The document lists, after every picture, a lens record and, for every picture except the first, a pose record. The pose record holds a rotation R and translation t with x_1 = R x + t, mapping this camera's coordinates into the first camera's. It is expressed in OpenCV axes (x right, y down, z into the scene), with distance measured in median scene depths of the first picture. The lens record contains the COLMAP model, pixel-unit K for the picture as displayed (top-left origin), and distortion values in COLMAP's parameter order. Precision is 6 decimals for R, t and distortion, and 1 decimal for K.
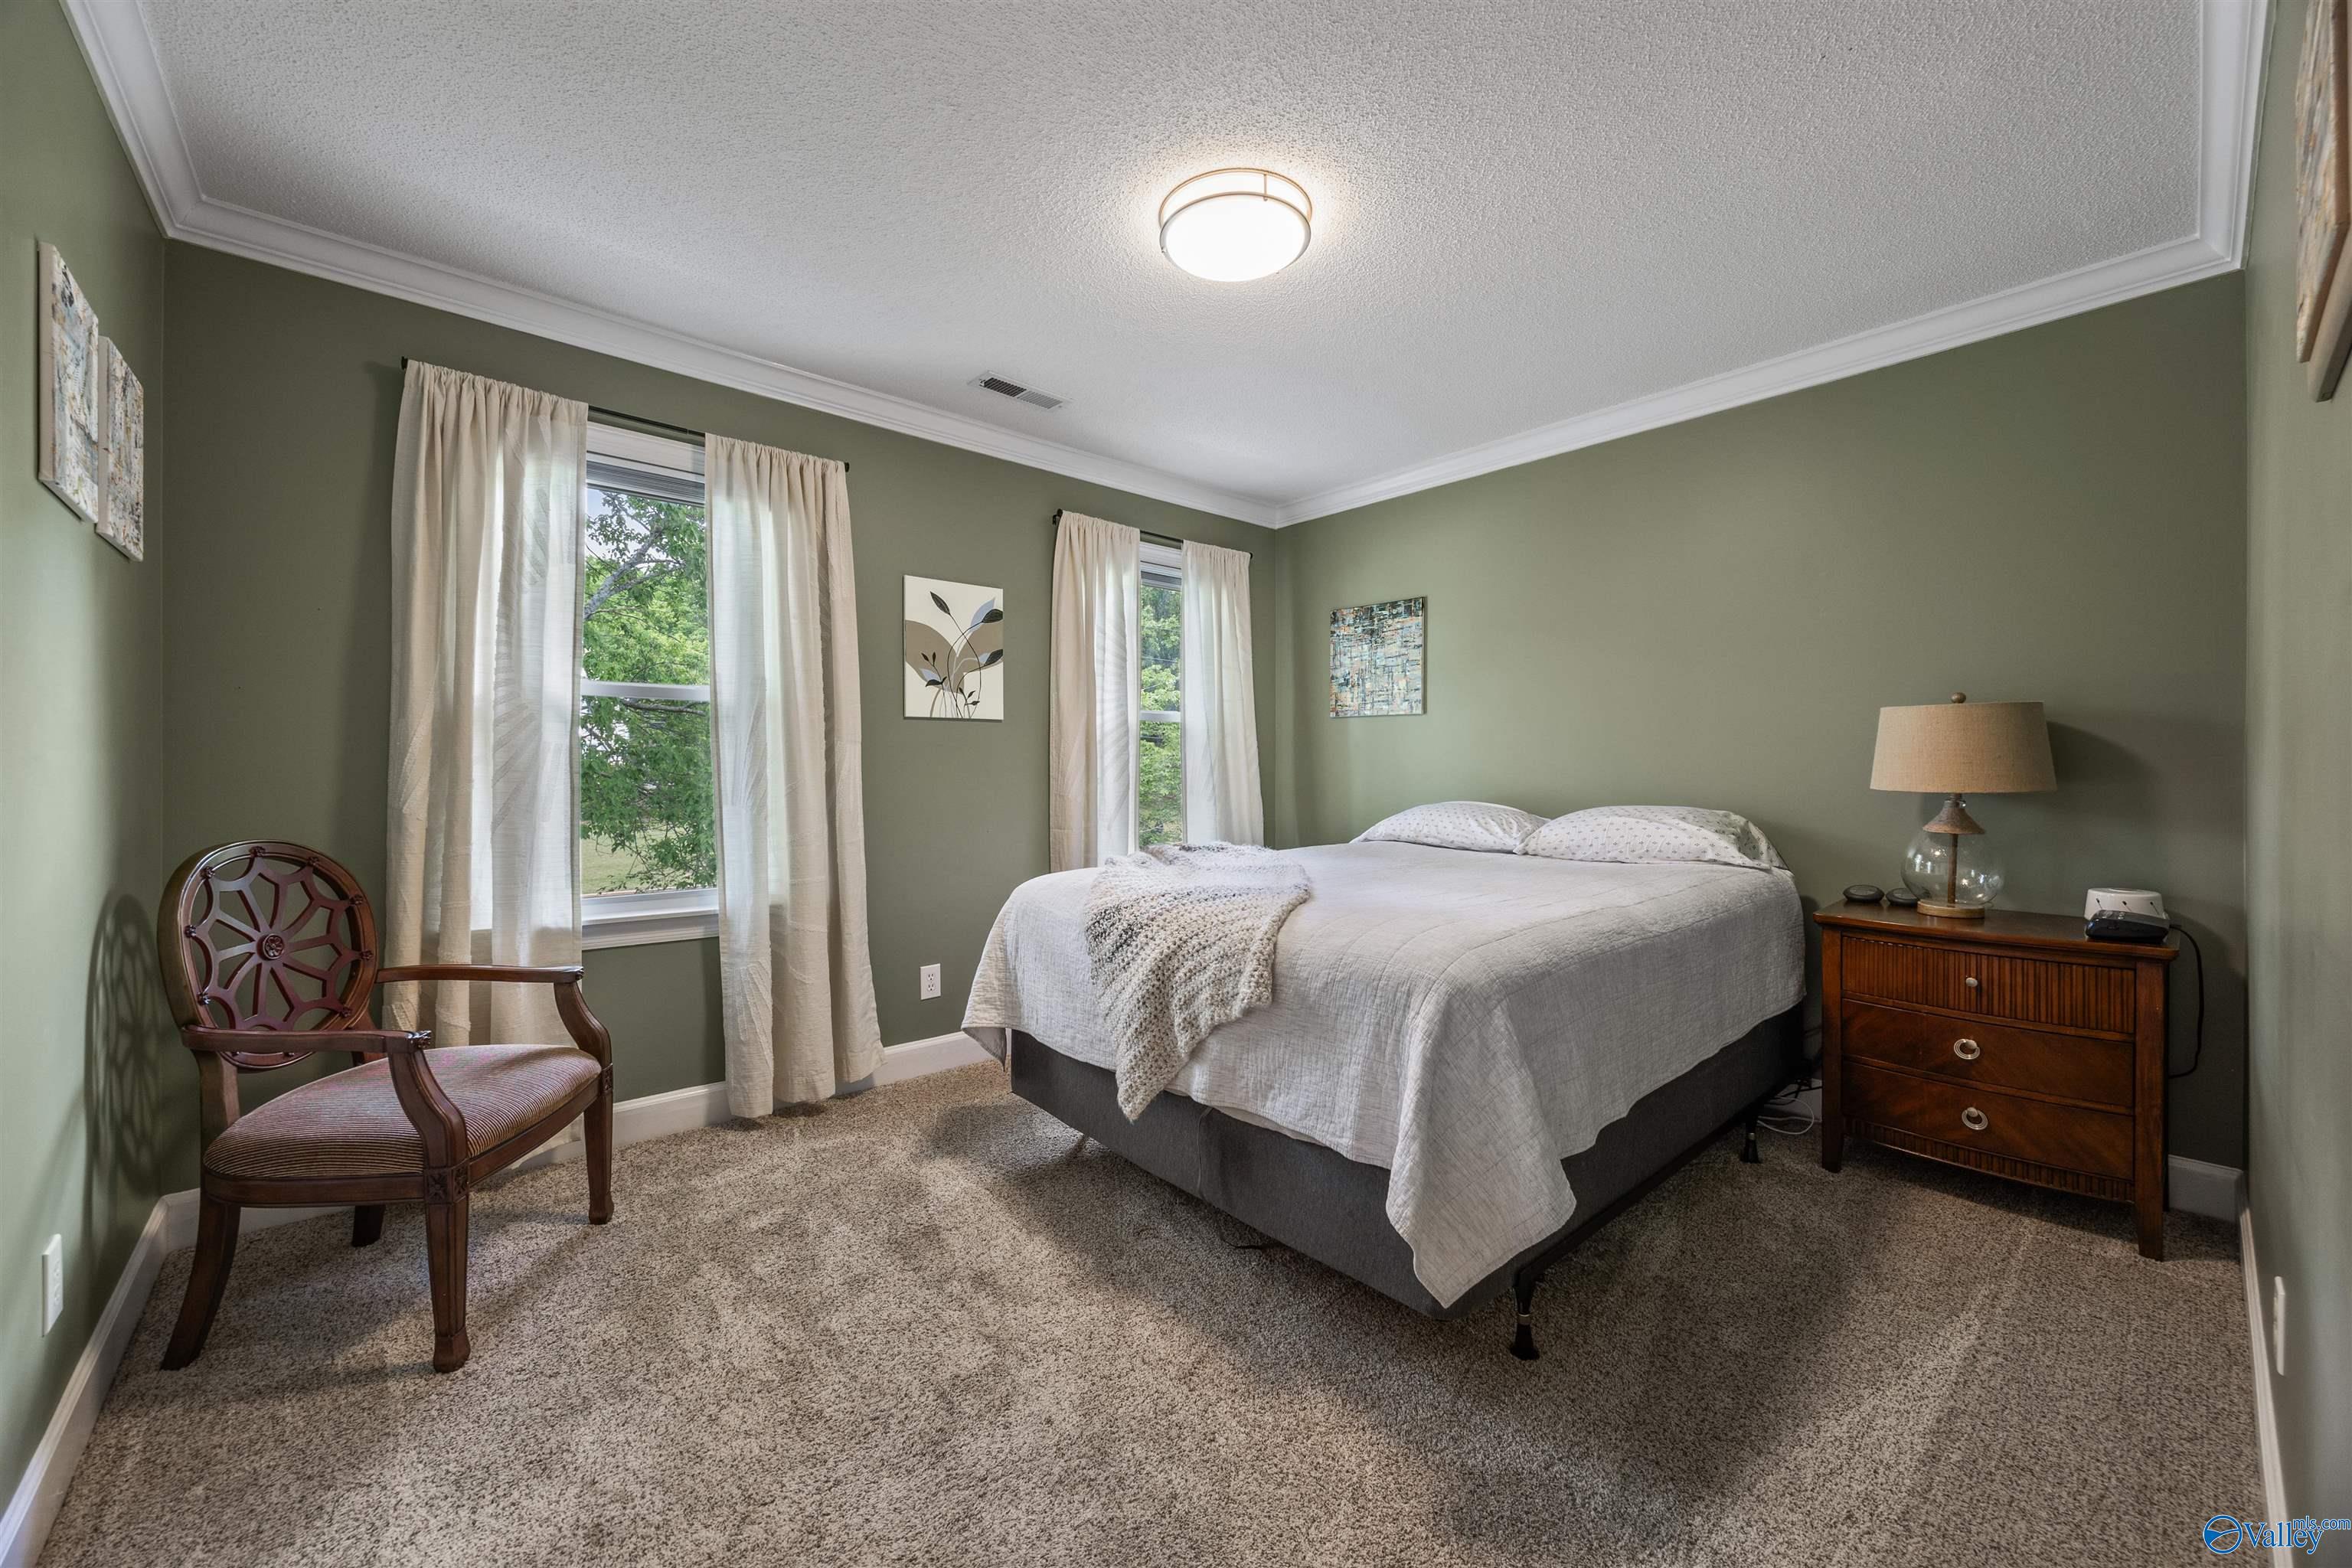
lens RADIAL K [[897.1, 0, 1169.7], [0, 897.1, 780.3], [0, 0, 1]] dist [-0.002404, 0.000334]
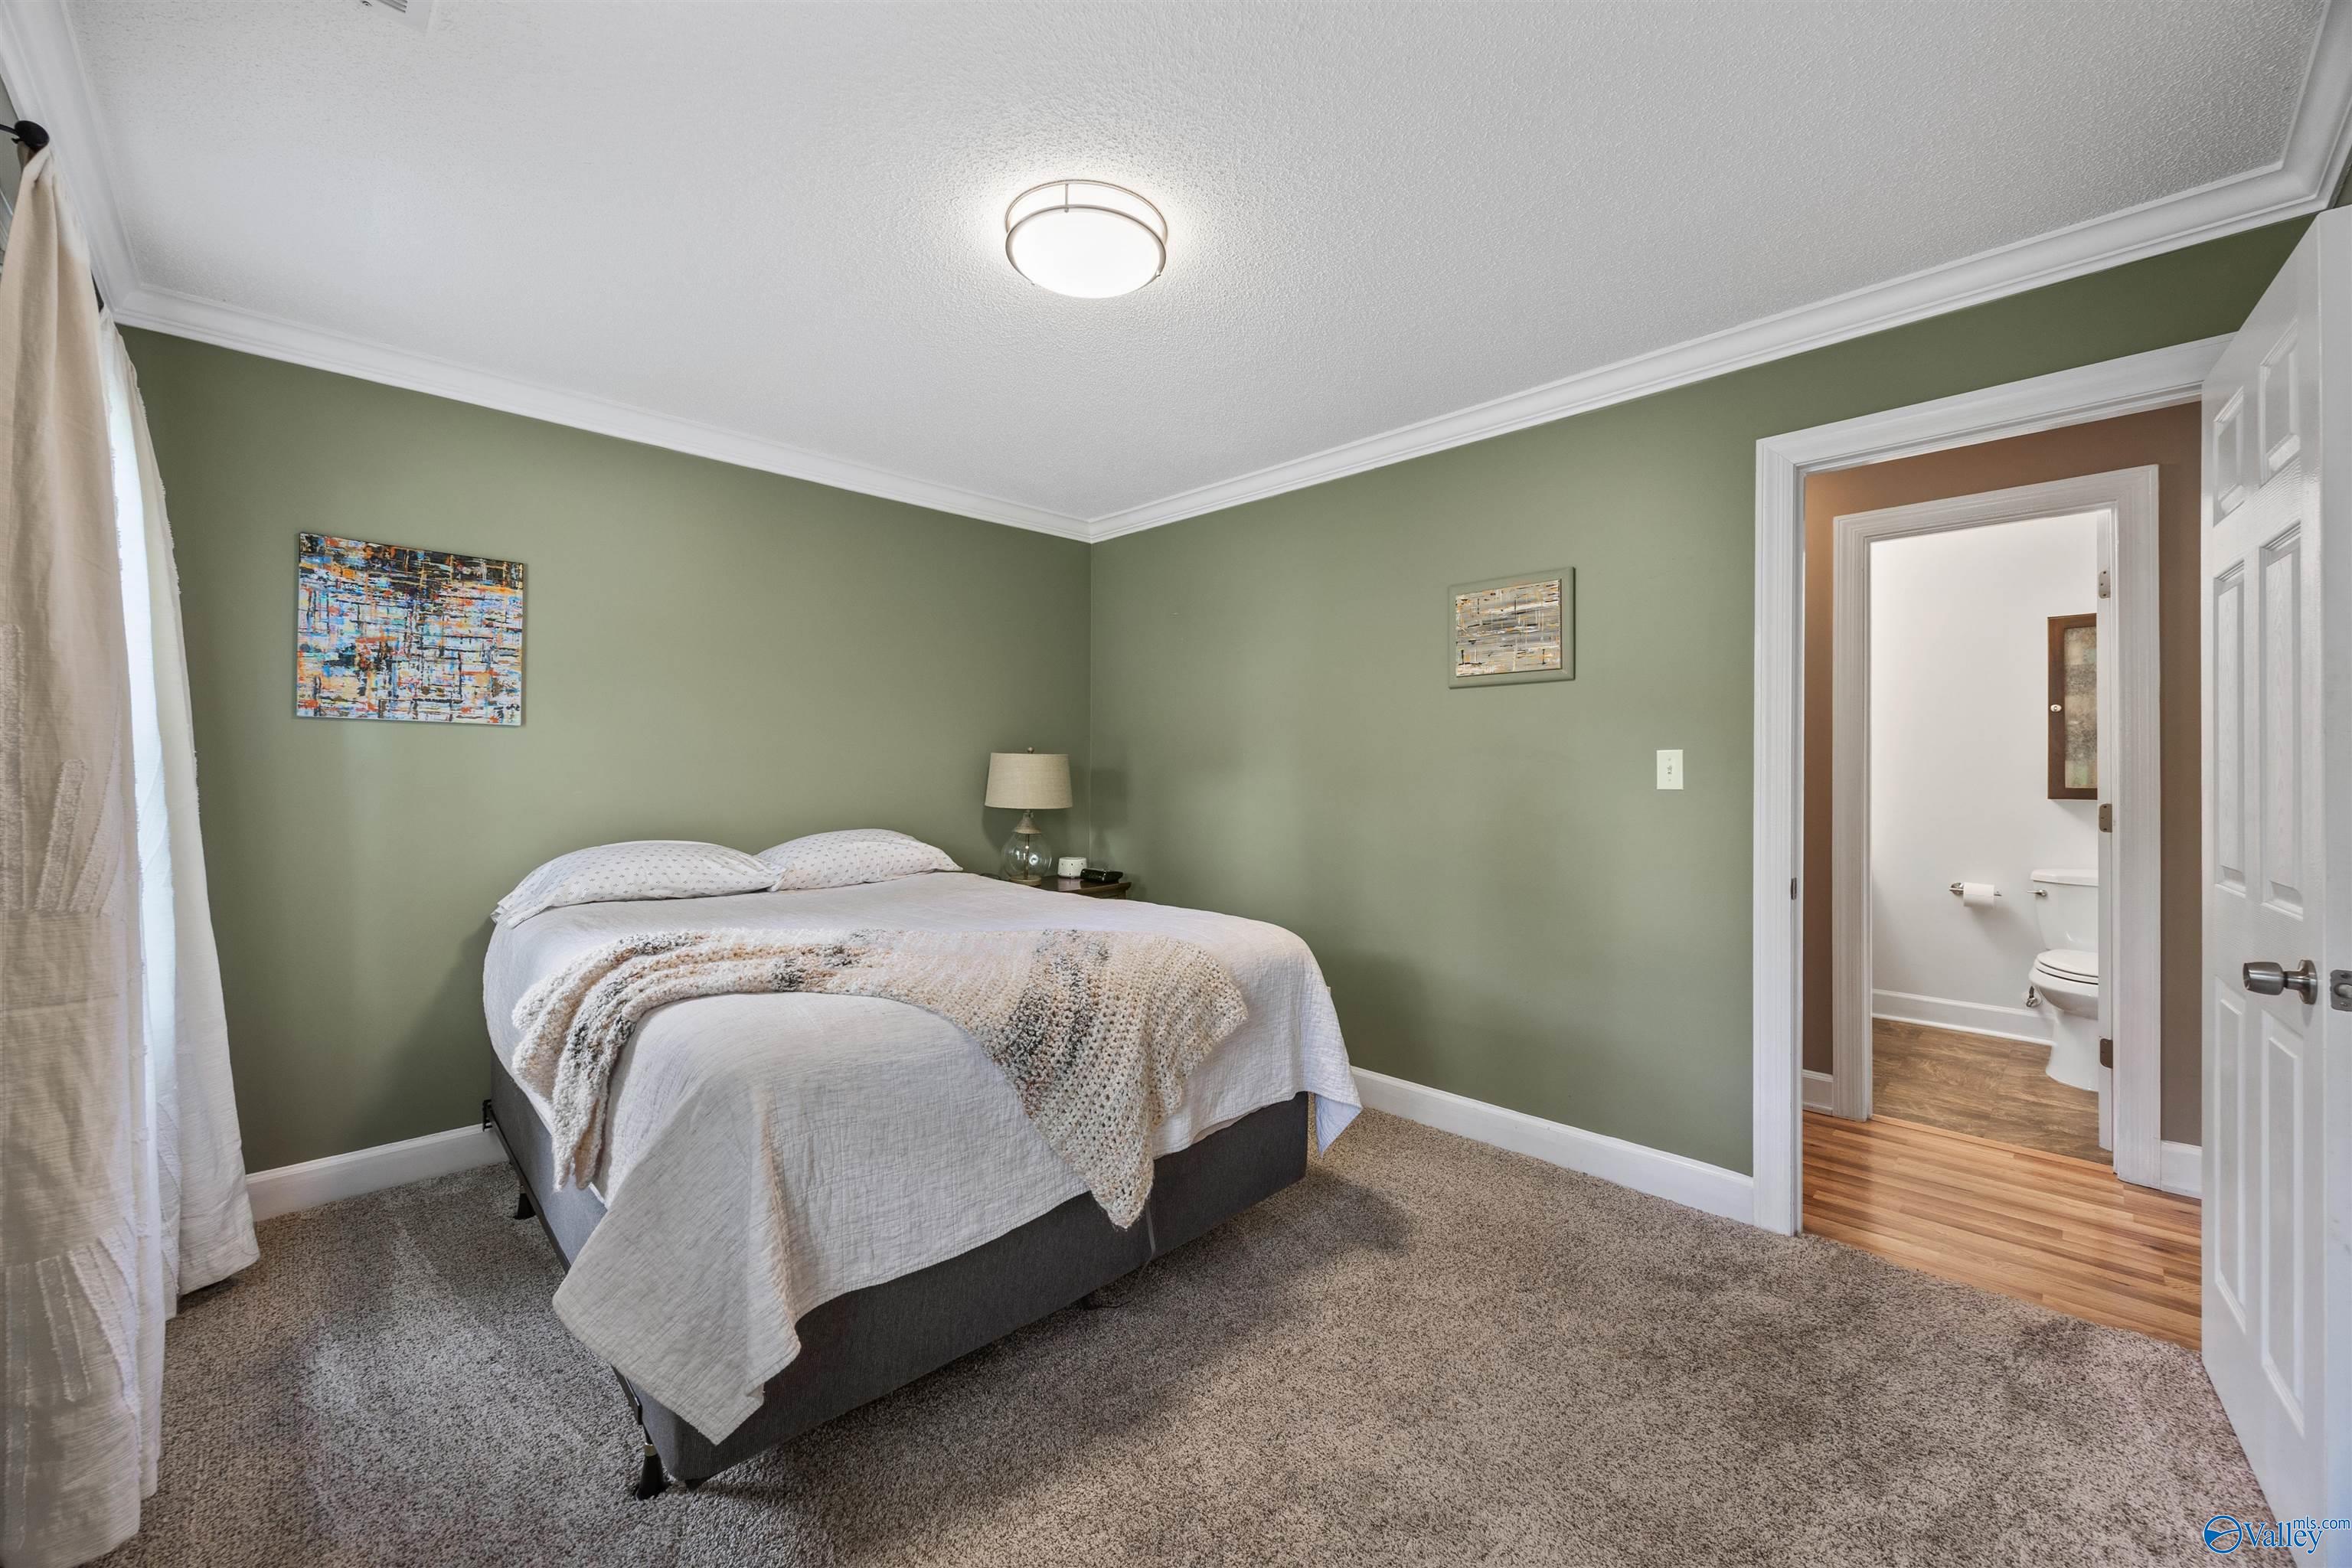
lens RADIAL K [[897.1, 0, 1169.7], [0, 897.1, 780.3], [0, 0, 1]] dist [-0.002404, 0.000334]
pose [[-0.062234, -0.010162, 0.998010, -0.560632], [0.010054, 0.999891, 0.010808, -0.038644], [-0.998011, 0.010706, -0.062125, 0.623627]]
